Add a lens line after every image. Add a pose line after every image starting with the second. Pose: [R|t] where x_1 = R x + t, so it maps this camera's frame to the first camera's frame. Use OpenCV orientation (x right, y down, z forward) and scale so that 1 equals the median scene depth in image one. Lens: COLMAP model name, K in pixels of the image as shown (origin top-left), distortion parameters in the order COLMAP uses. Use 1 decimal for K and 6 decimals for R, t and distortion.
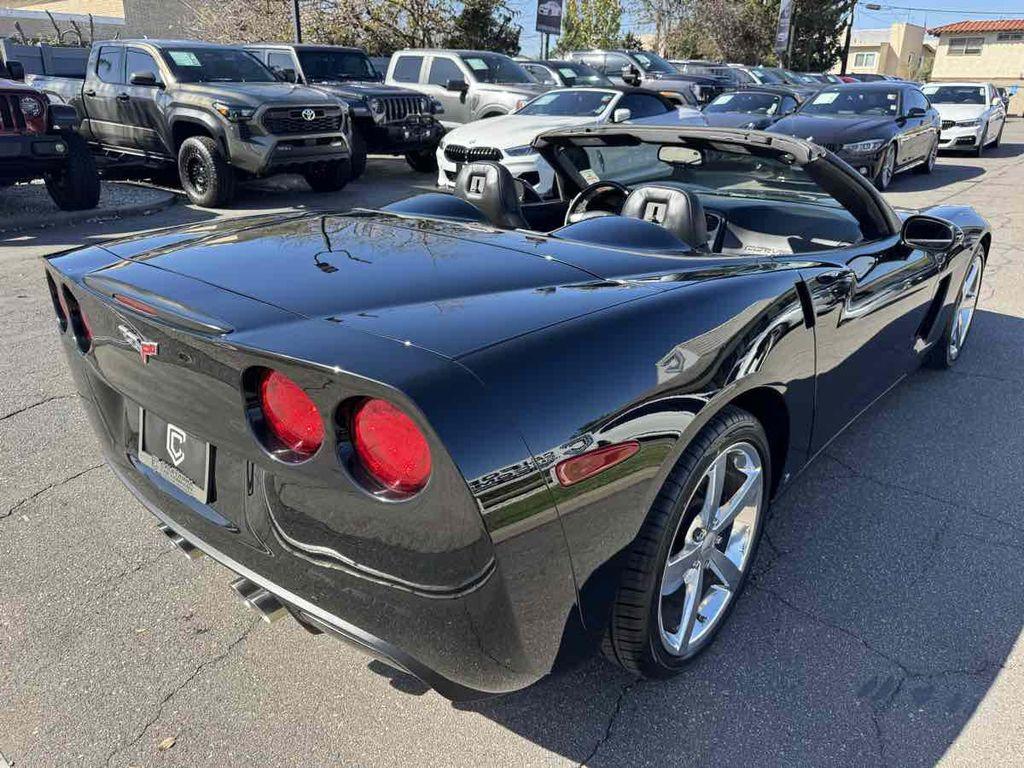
lens RADIAL K [[798.3, 0, 489.0], [0, 798.3, 396.7], [0, 0, 1]] dist [0.000520, -0.006576]
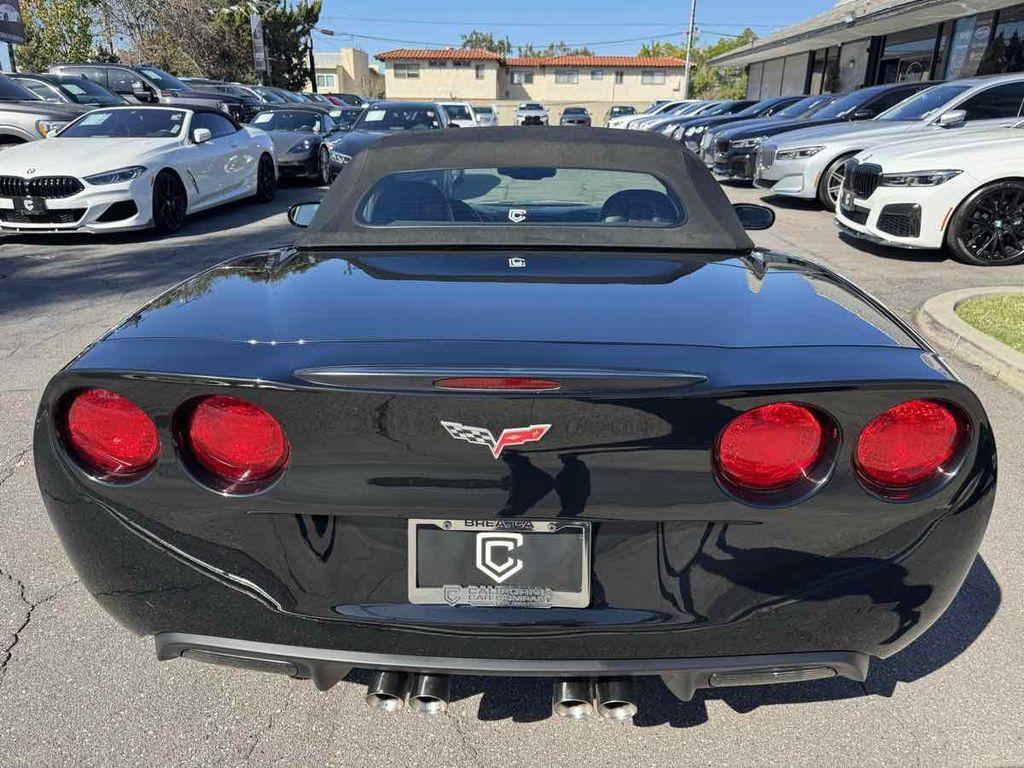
lens RADIAL K [[796.1, 0, 514.2], [0, 796.1, 382.5], [0, 0, 1]] dist [0.009176, -0.006287]
pose [[0.751296, -0.215856, 0.623667, -0.212528], [0.238143, 0.970001, 0.048847, -0.035441], [-0.615501, 0.111823, 0.780163, 0.093069]]
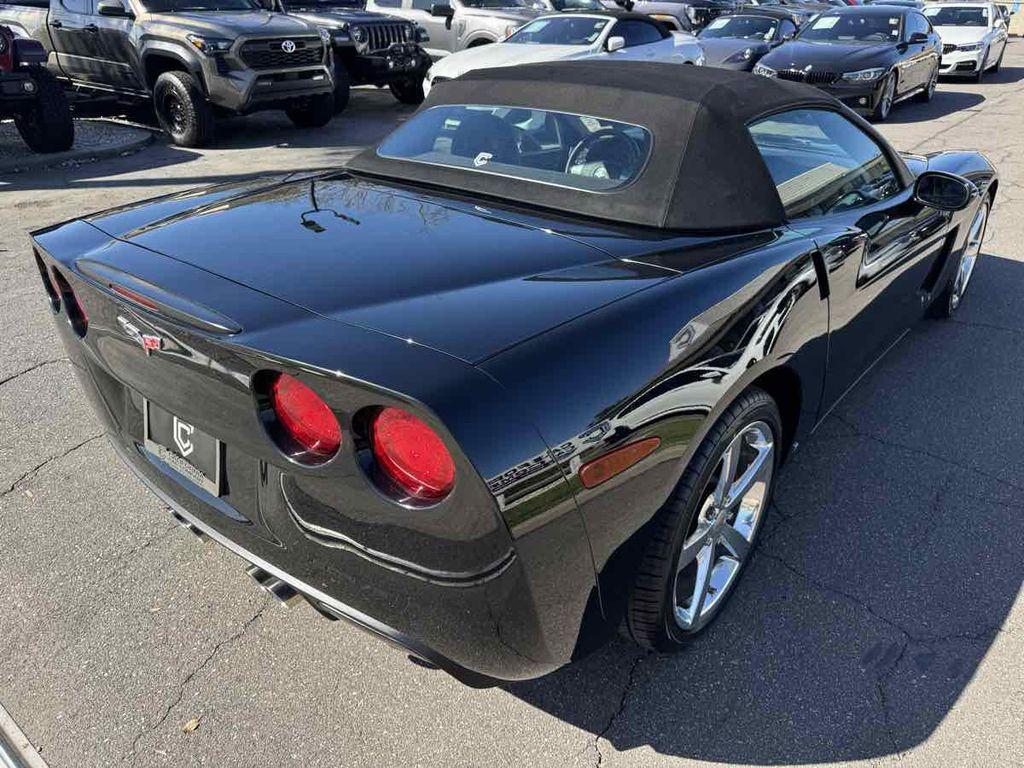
lens RADIAL K [[795.0, 0, 492.2], [0, 795.0, 409.2], [0, 0, 1]] dist [-0.002827, -0.004336]
pose [[0.999679, -0.017851, 0.017978, -0.007685], [0.015893, 0.994479, 0.103723, -0.017321], [-0.019730, -0.103404, 0.994444, 0.006410]]
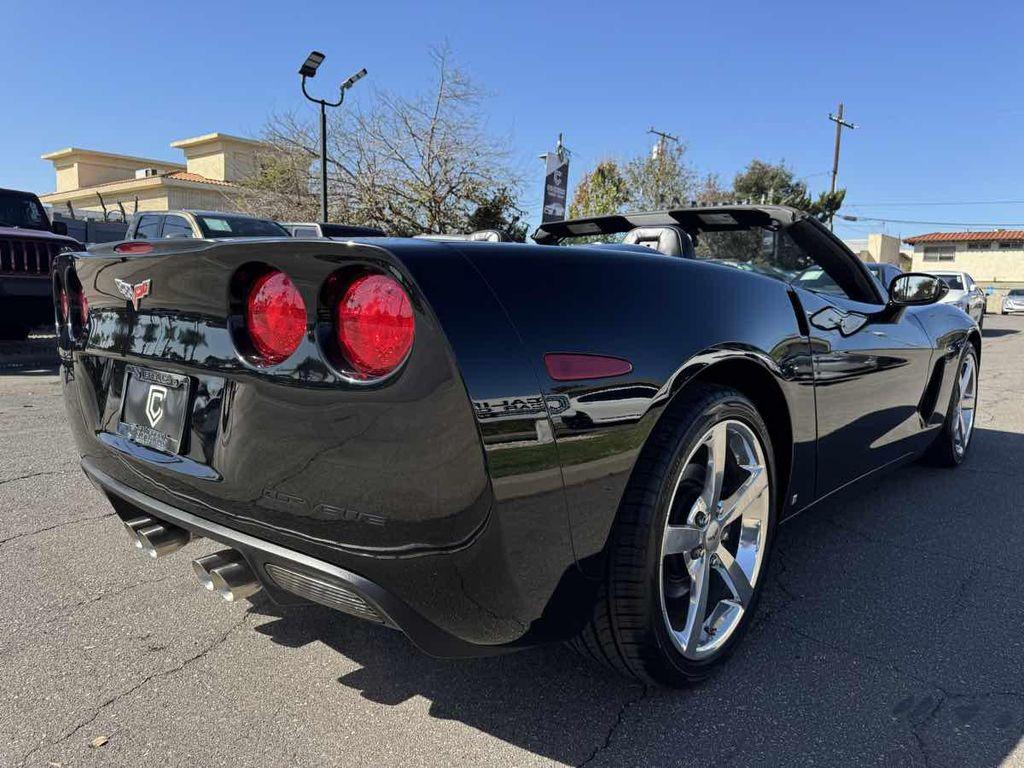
lens RADIAL K [[790.5, 0, 493.8], [0, 790.5, 387.7], [0, 0, 1]] dist [0.029920, -0.044675]
pose [[0.999728, 0.022779, -0.005079, 0.005461], [-0.023309, 0.963660, -0.266112, 0.073329], [-0.001167, 0.266158, 0.963929, 0.017518]]
